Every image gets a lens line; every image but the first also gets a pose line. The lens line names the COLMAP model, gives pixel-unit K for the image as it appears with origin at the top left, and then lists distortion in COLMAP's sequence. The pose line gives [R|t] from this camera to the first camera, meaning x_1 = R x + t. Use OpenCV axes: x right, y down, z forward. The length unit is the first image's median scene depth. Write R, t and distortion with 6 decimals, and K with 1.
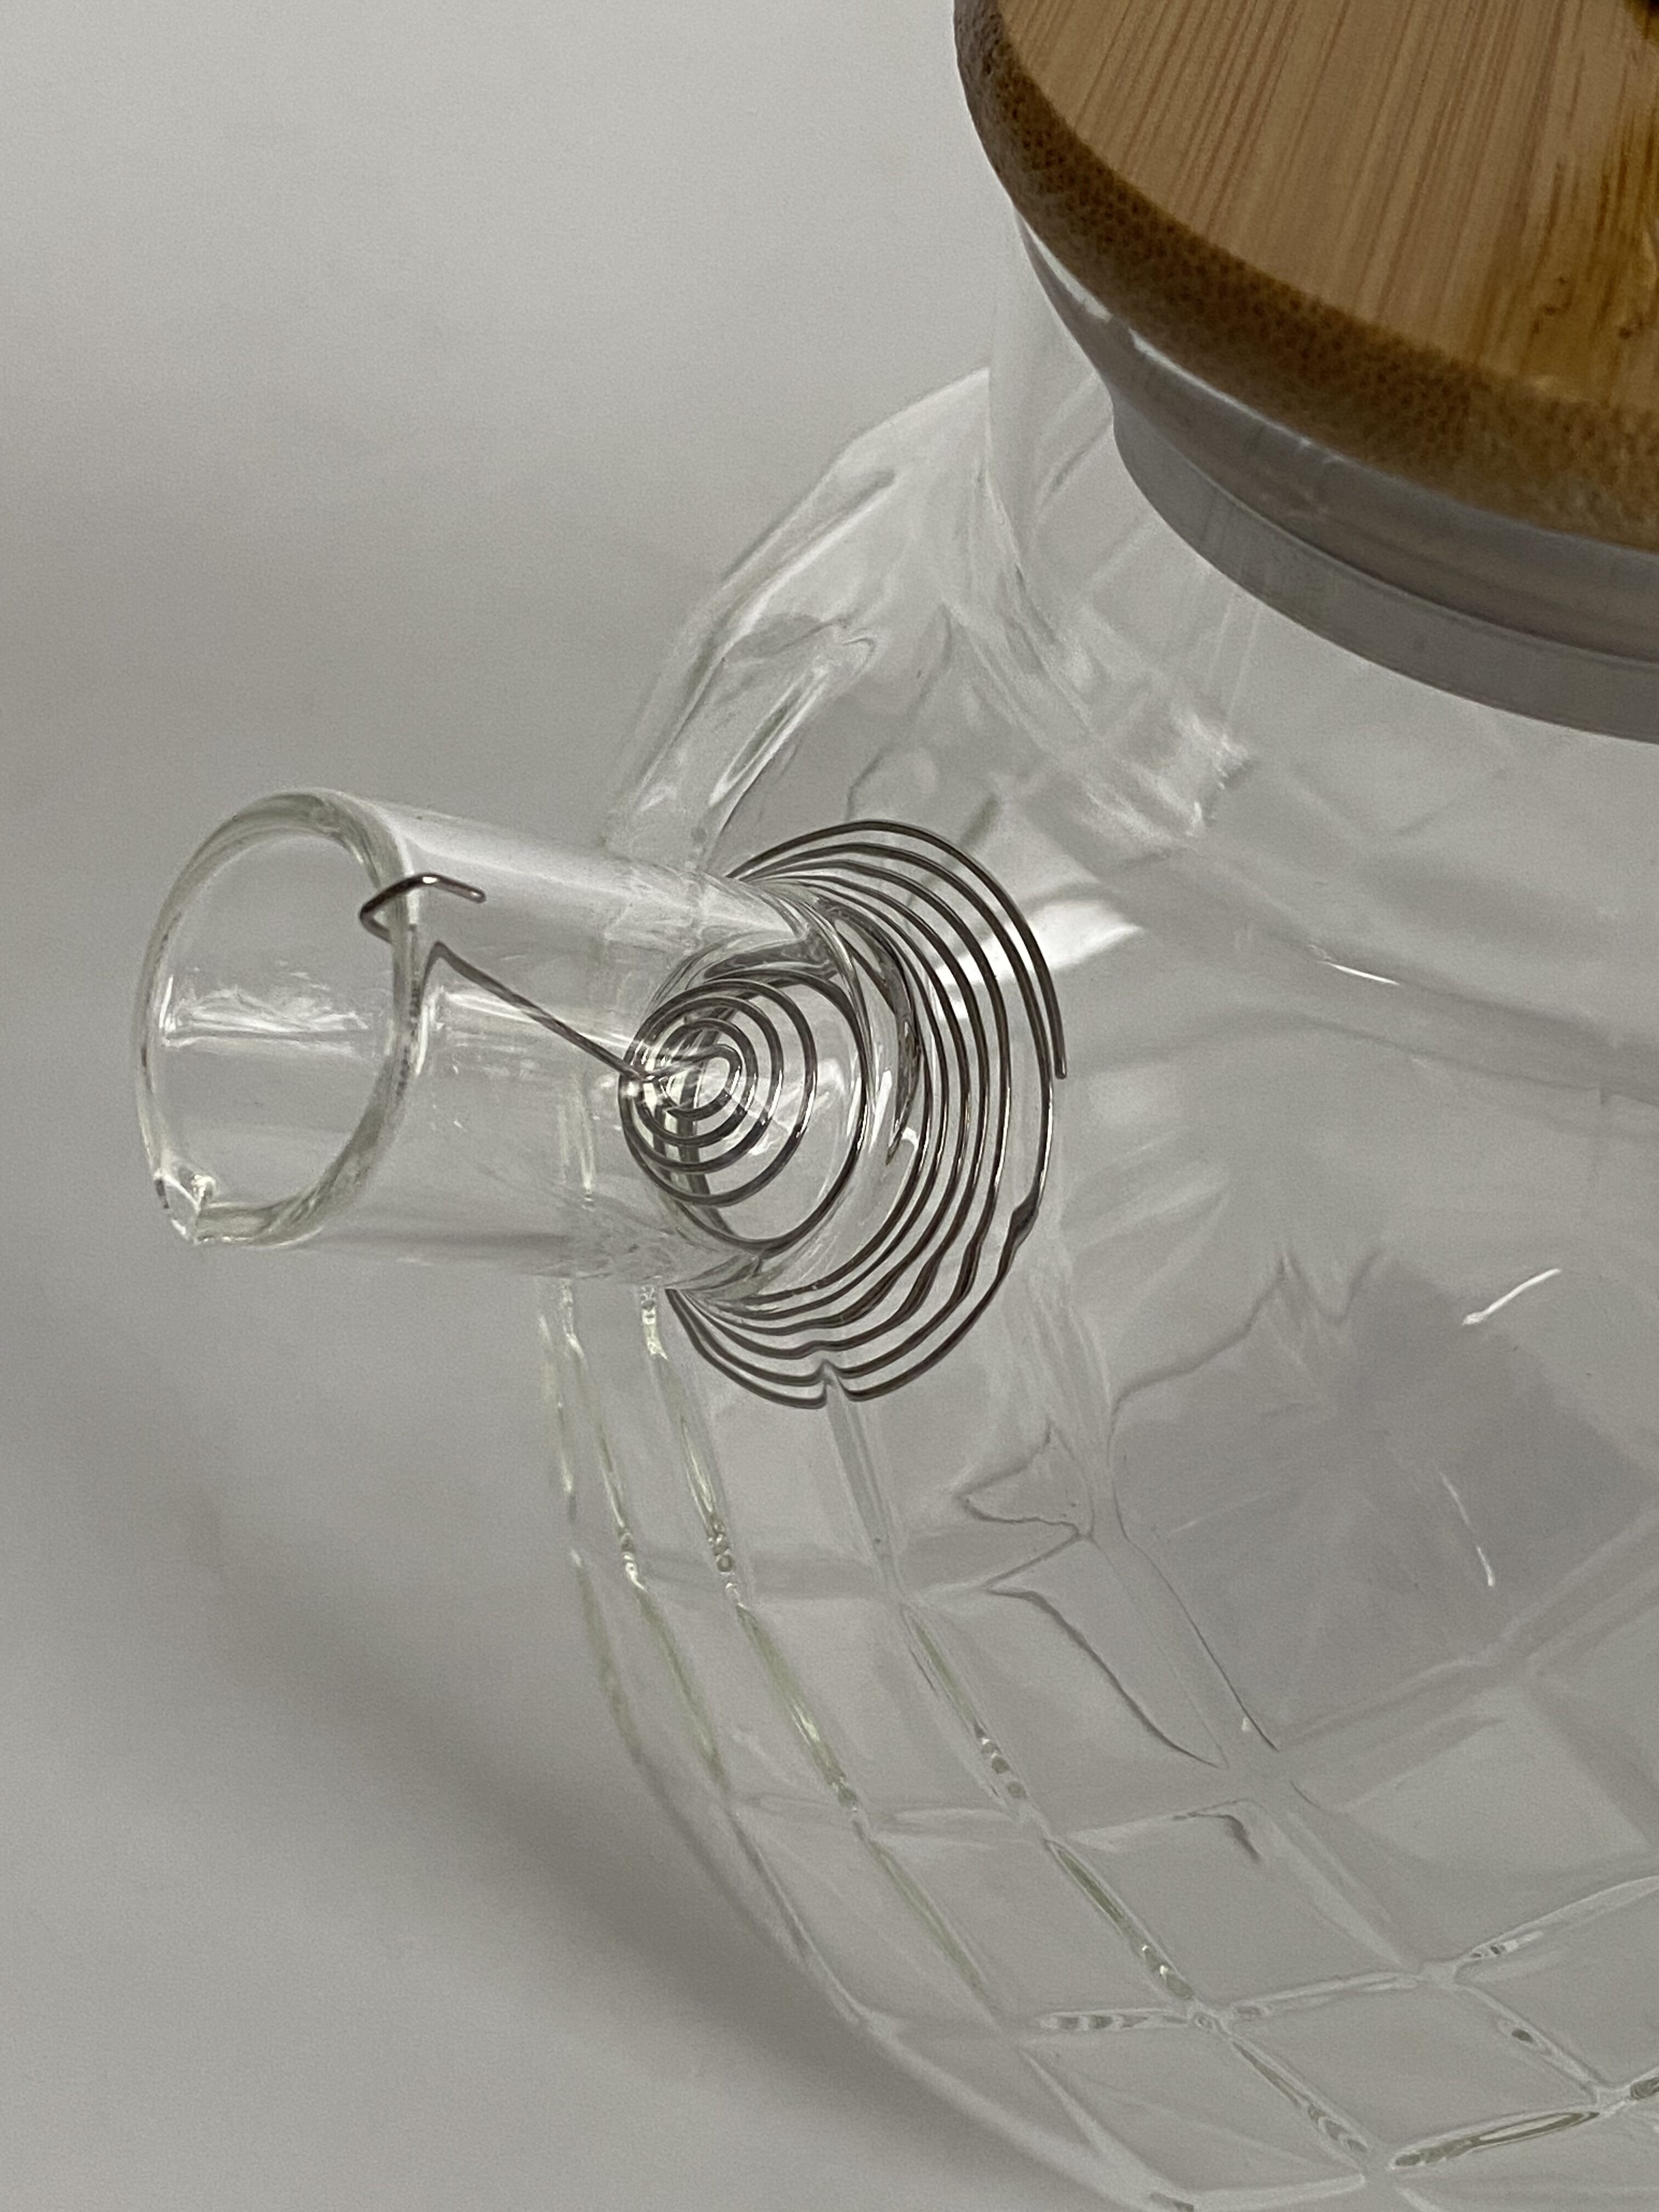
lens RADIAL K [[3236.1, 0, 815.6], [0, 3236.1, 1120.1], [0, 0, 1]] dist [0.047170, 0.000000]
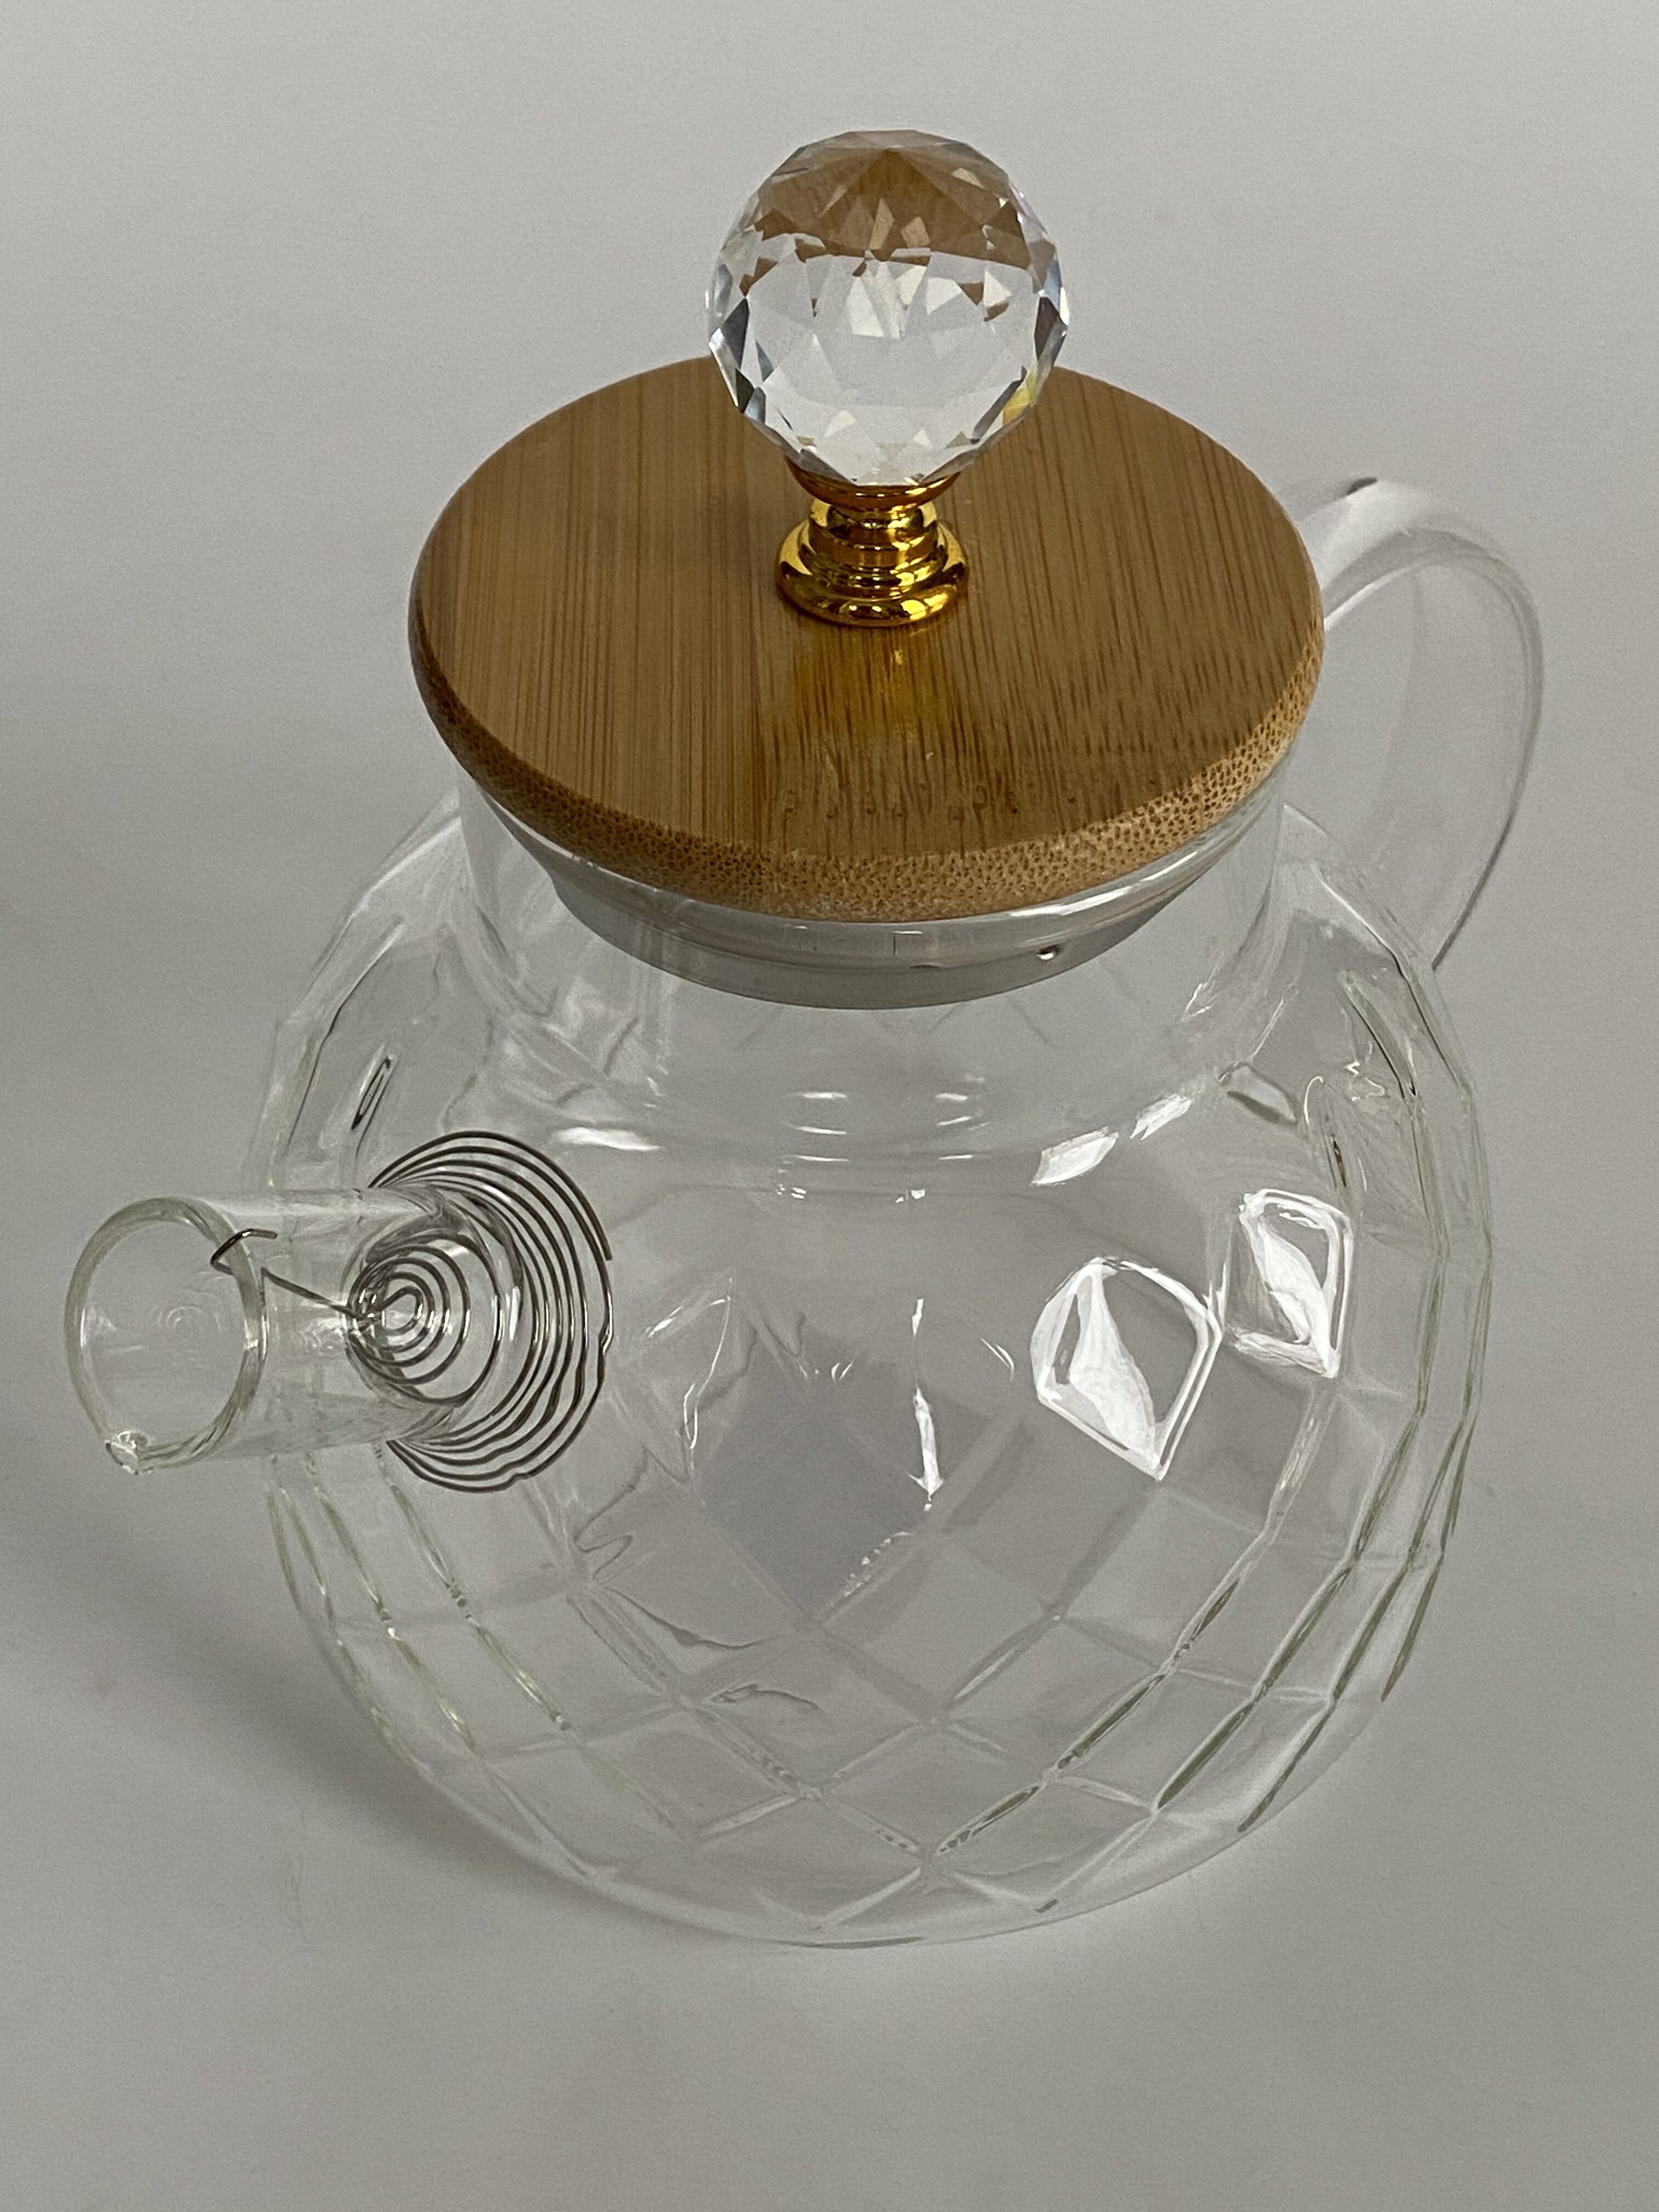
lens RADIAL K [[3236.1, 0, 823.2], [0, 3236.1, 1114.9], [0, 0, 1]] dist [0.047170, 0.000000]
pose [[0.952877, -0.218830, 0.210092, -0.162166], [0.227715, 0.973547, -0.018766, -0.030534], [-0.200428, 0.065723, 0.977501, -0.711923]]
